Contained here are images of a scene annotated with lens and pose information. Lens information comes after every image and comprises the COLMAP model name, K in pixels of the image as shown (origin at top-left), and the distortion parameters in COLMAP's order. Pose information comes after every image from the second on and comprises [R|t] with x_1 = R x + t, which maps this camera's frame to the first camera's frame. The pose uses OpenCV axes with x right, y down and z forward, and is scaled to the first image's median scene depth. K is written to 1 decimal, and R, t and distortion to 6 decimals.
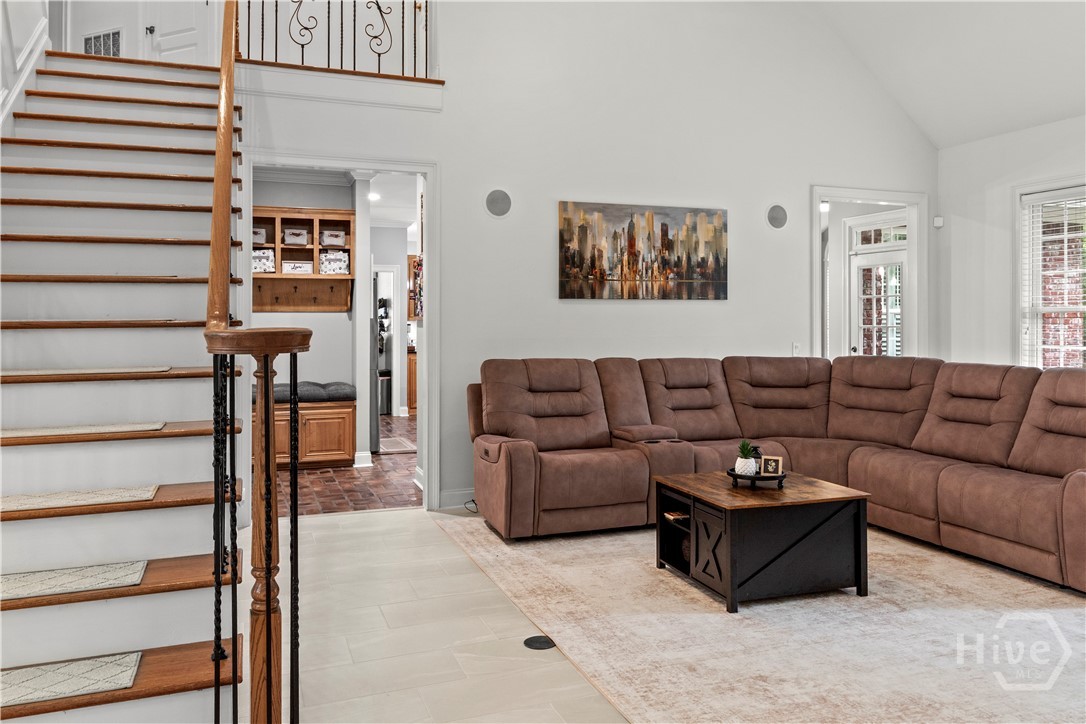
lens RADIAL K [[808.1, 0, 542.0], [0, 808.1, 323.8], [0, 0, 1]] dist [0.008068, -0.002948]
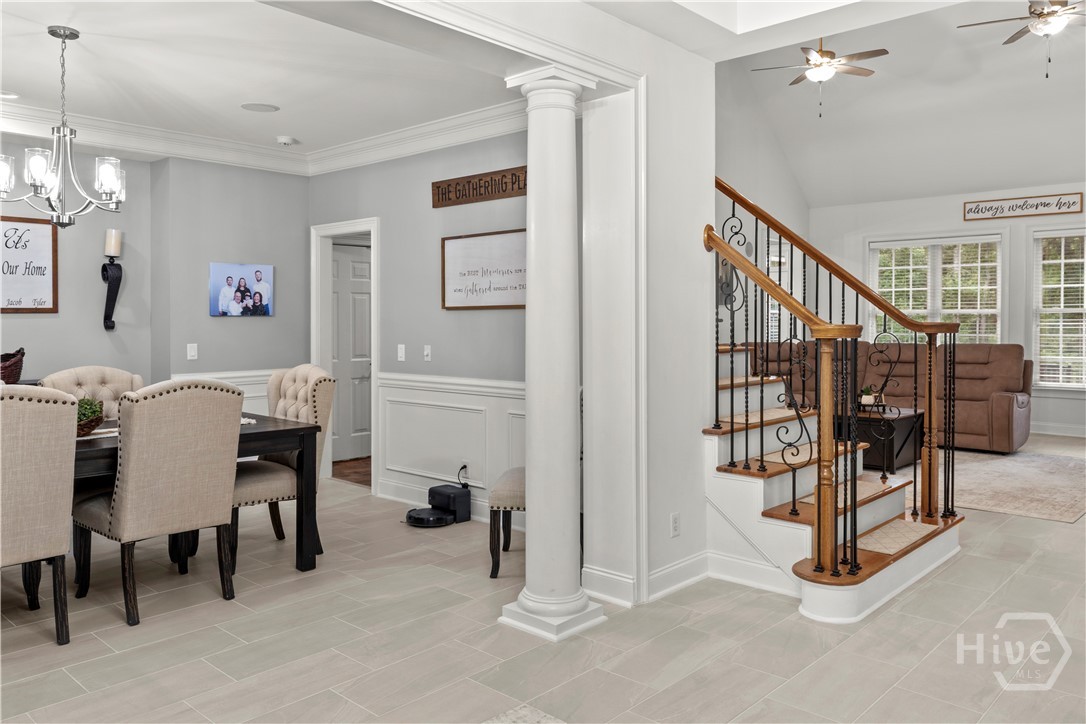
lens RADIAL K [[813.2, 0, 543.3], [0, 813.2, 316.5], [0, 0, 1]] dist [0.007505, -0.003636]
pose [[0.886914, 0.000782, 0.461934, -0.885254], [0.001183, 0.999991, -0.003964, -0.001593], [-0.461933, 0.004062, 0.886905, -0.193238]]
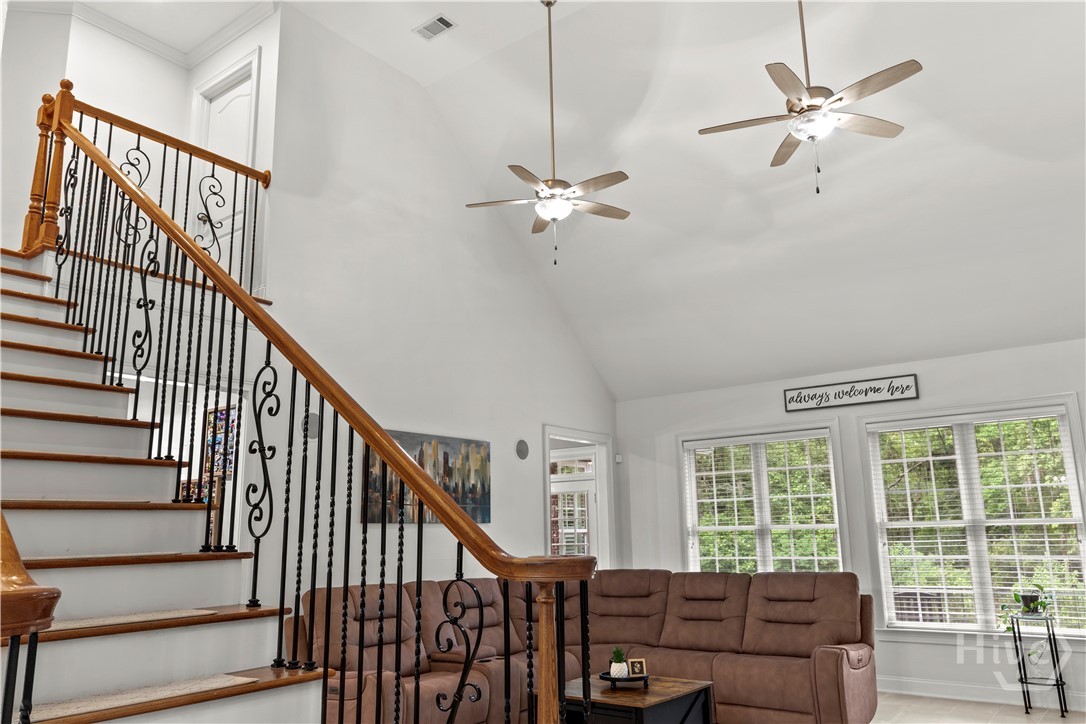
lens RADIAL K [[795.1, 0, 546.8], [0, 795.1, 362.2], [0, 0, 1]] dist [0.011464, -0.004130]
pose [[0.839916, 0.101103, 0.533216, -0.358561], [0.020937, 0.975727, -0.217987, -0.006089], [-0.542312, 0.194255, 0.817412, 0.025070]]
